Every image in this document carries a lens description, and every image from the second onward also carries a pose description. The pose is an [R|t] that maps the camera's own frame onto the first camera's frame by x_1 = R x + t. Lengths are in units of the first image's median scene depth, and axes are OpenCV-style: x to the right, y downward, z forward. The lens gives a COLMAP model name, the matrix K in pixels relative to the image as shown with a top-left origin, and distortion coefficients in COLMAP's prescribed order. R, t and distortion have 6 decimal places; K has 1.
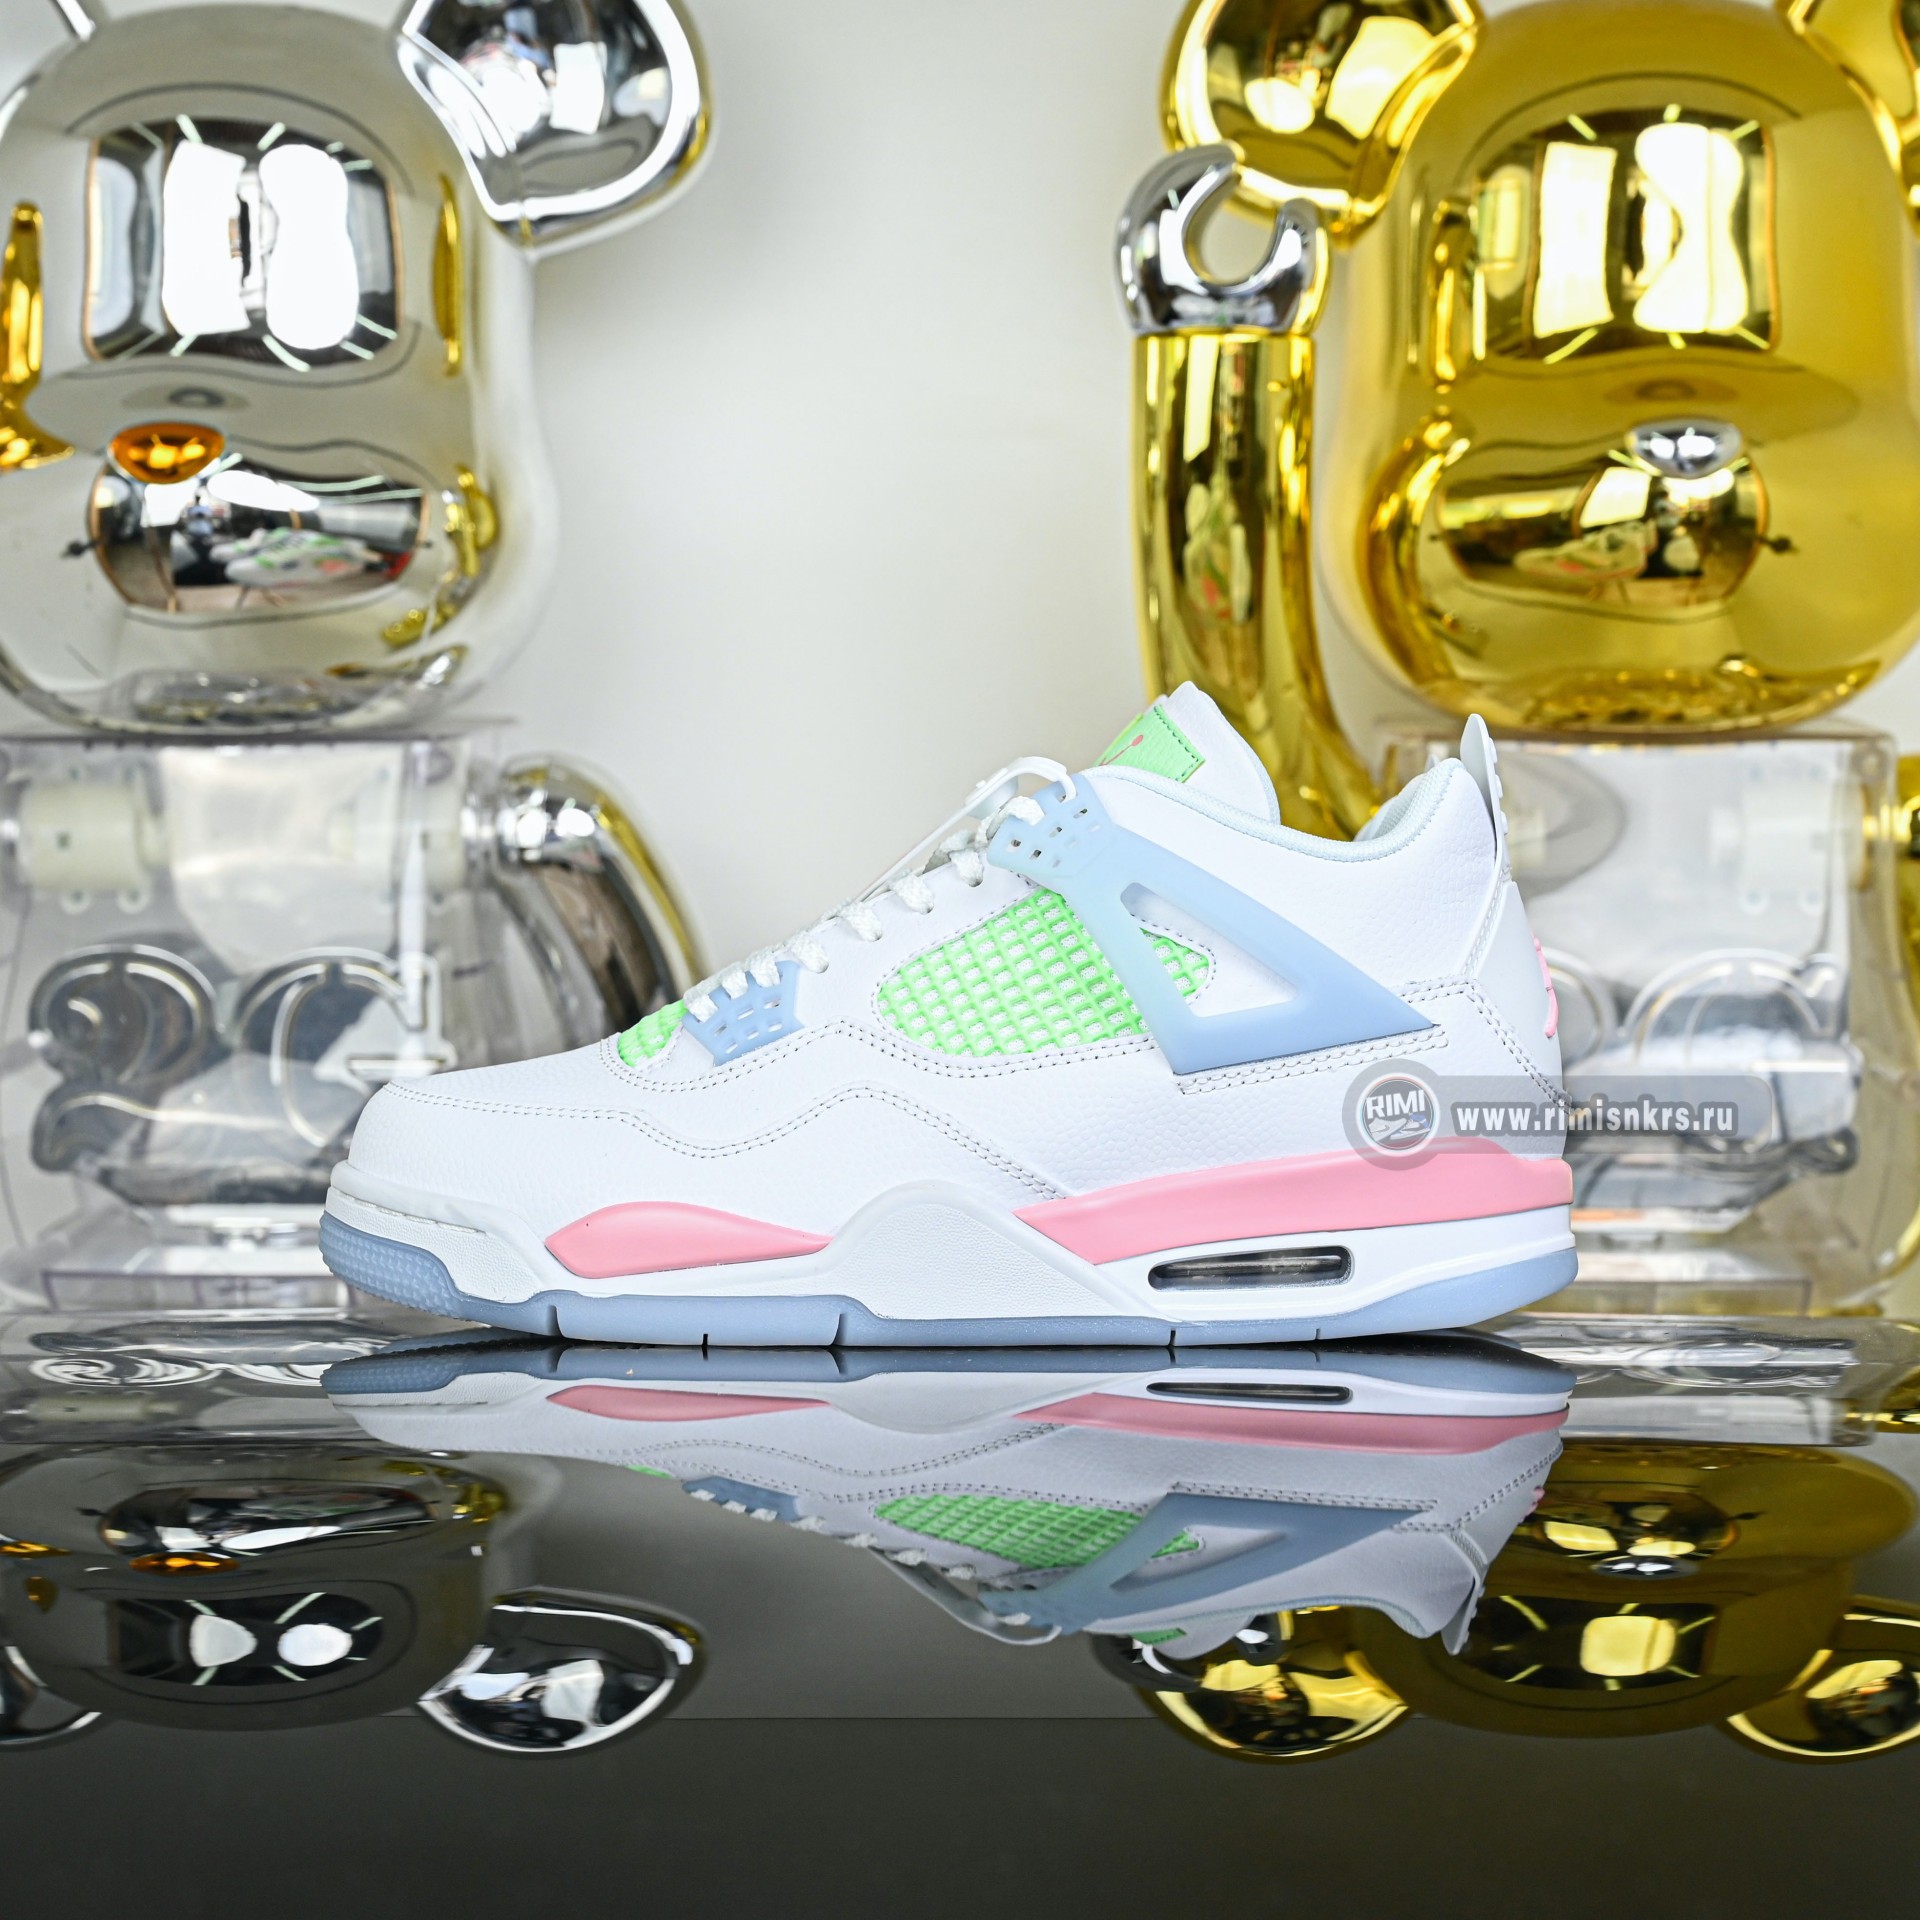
lens RADIAL K [[5500.8, 0, 1000.8], [0, 5500.8, 939.1], [0, 0, 1]] dist [-0.153881, 0.000000]
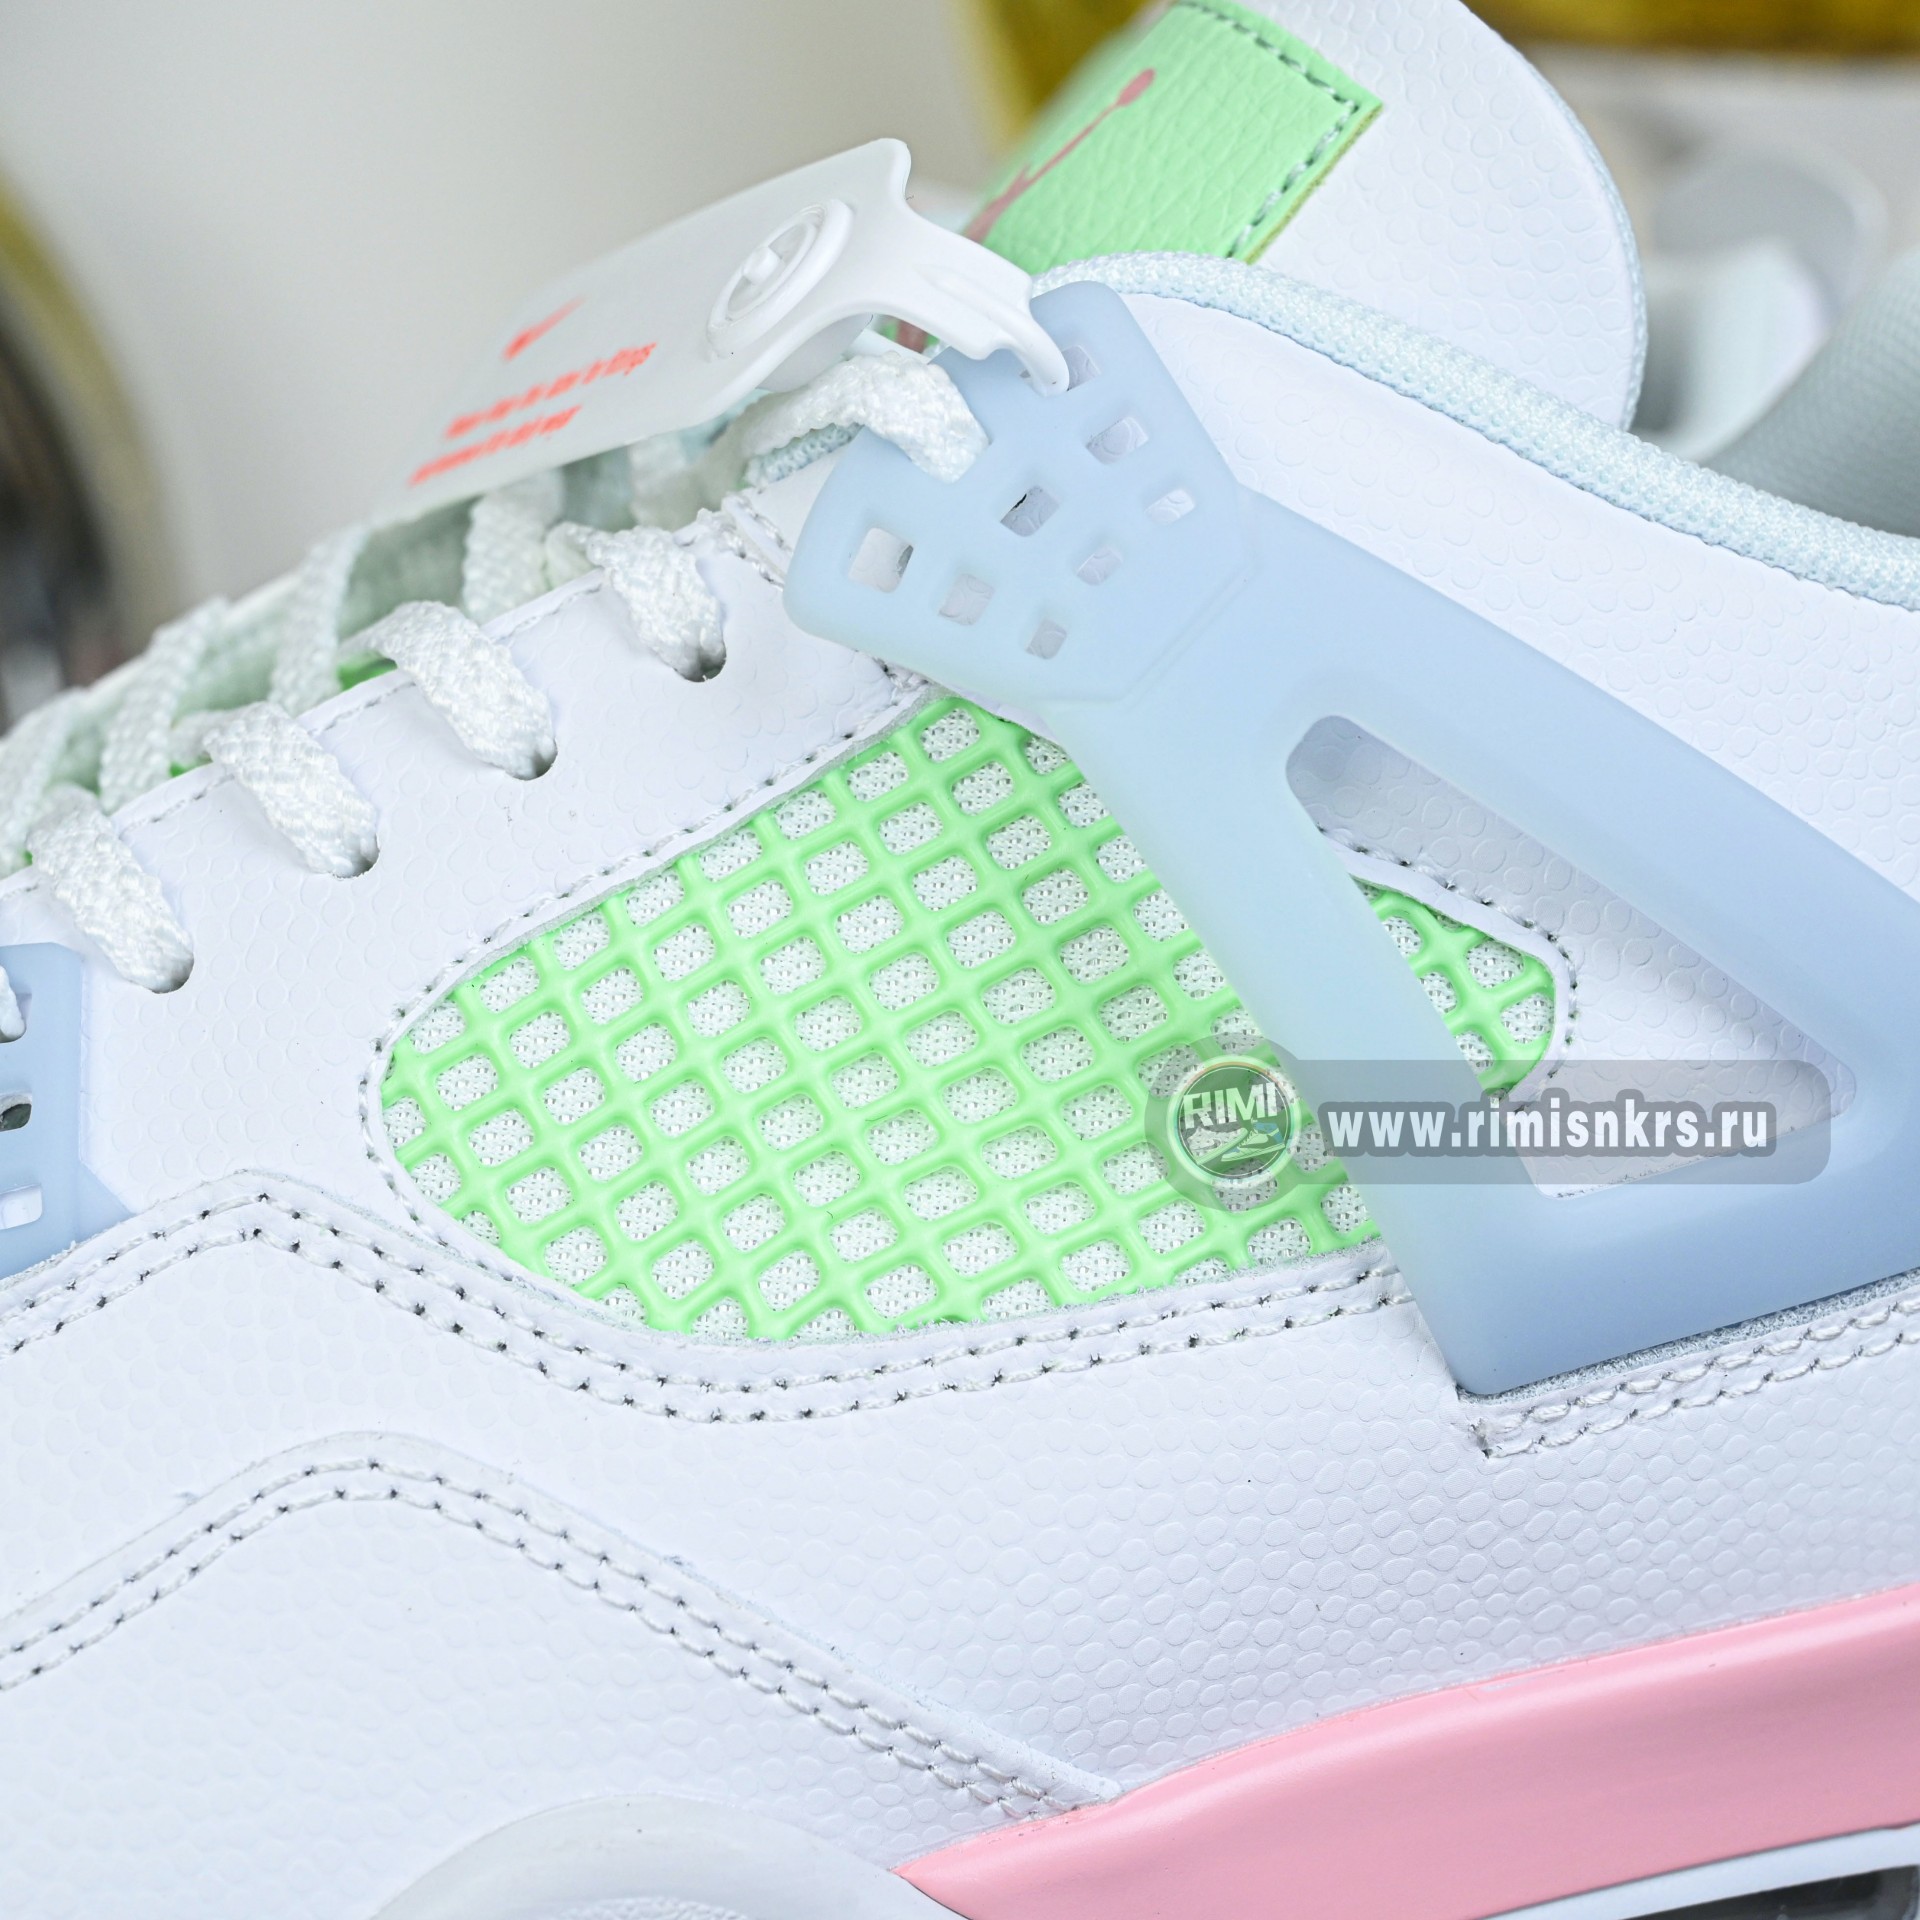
lens RADIAL K [[5896.8, 0, 1085.7], [0, 5896.8, 901.4], [0, 0, 1]] dist [-0.108318, 0.000000]
pose [[0.971164, -0.029653, 0.236561, -0.045495], [-0.021574, 0.977234, 0.211065, -0.049717], [-0.237434, -0.210082, 0.948415, 0.547600]]
